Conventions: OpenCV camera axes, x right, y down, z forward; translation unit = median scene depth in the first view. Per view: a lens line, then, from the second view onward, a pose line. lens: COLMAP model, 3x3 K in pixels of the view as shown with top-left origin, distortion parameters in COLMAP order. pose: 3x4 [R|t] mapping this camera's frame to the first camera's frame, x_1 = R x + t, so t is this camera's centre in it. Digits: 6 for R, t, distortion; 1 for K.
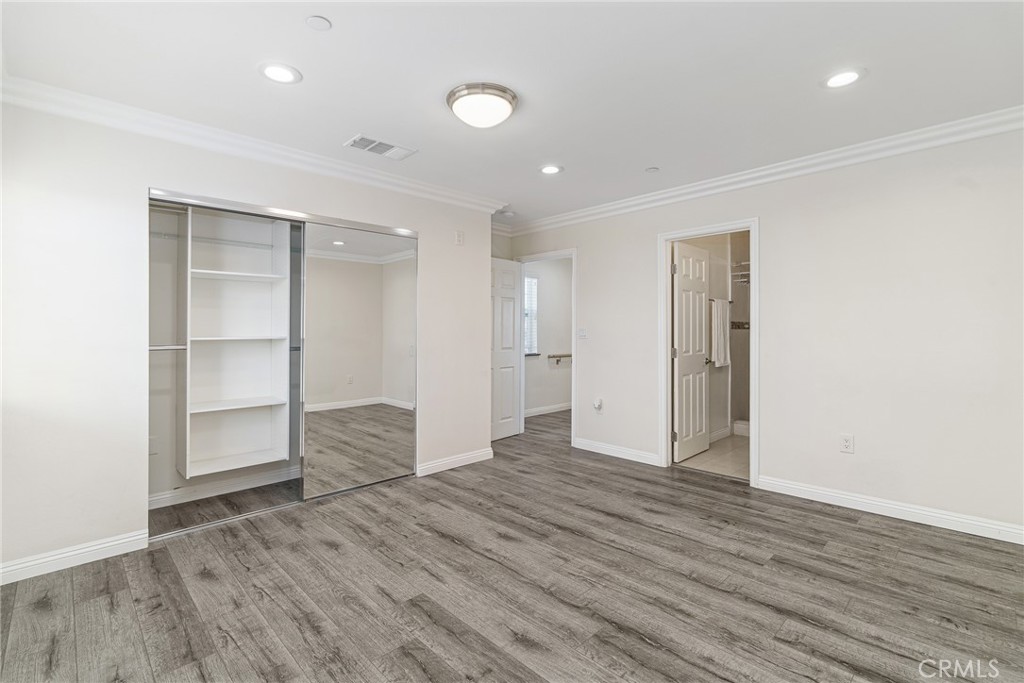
lens RADIAL K [[467.0, 0, 511.8], [0, 467.0, 336.0], [0, 0, 1]] dist [-0.000070, -0.000124]
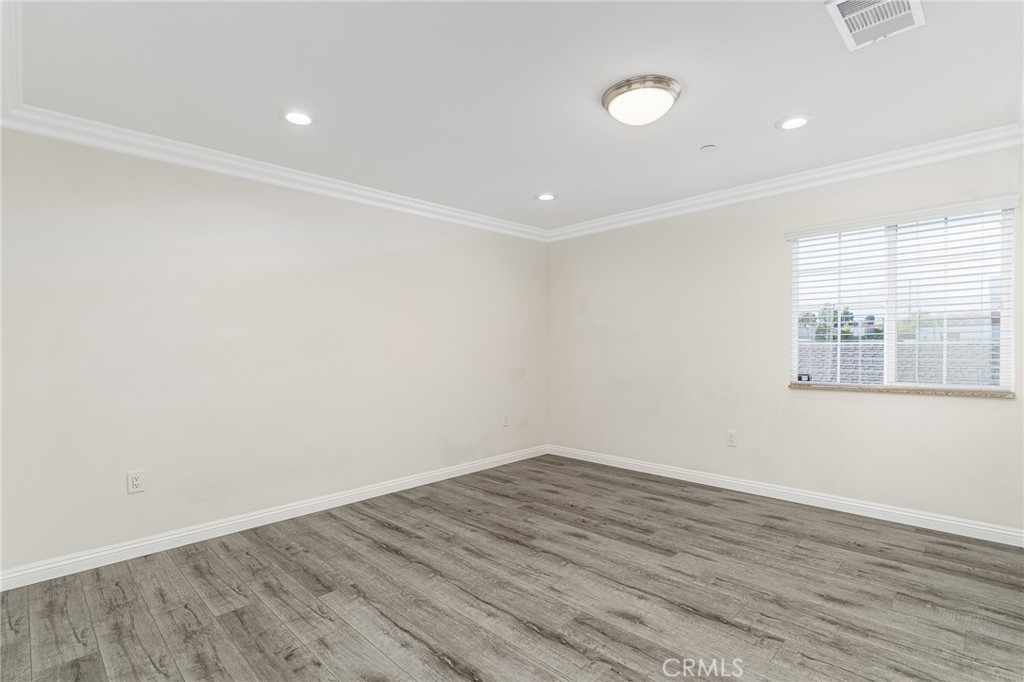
lens RADIAL K [[494.5, 0, 512.2], [0, 494.5, 341.9], [0, 0, 1]] dist [0.001455, 0.000217]
pose [[-0.999743, 0.015190, -0.016835, 0.210032], [0.015155, 0.999883, 0.002195, -0.017367], [0.016866, 0.001939, -0.999856, 2.044246]]
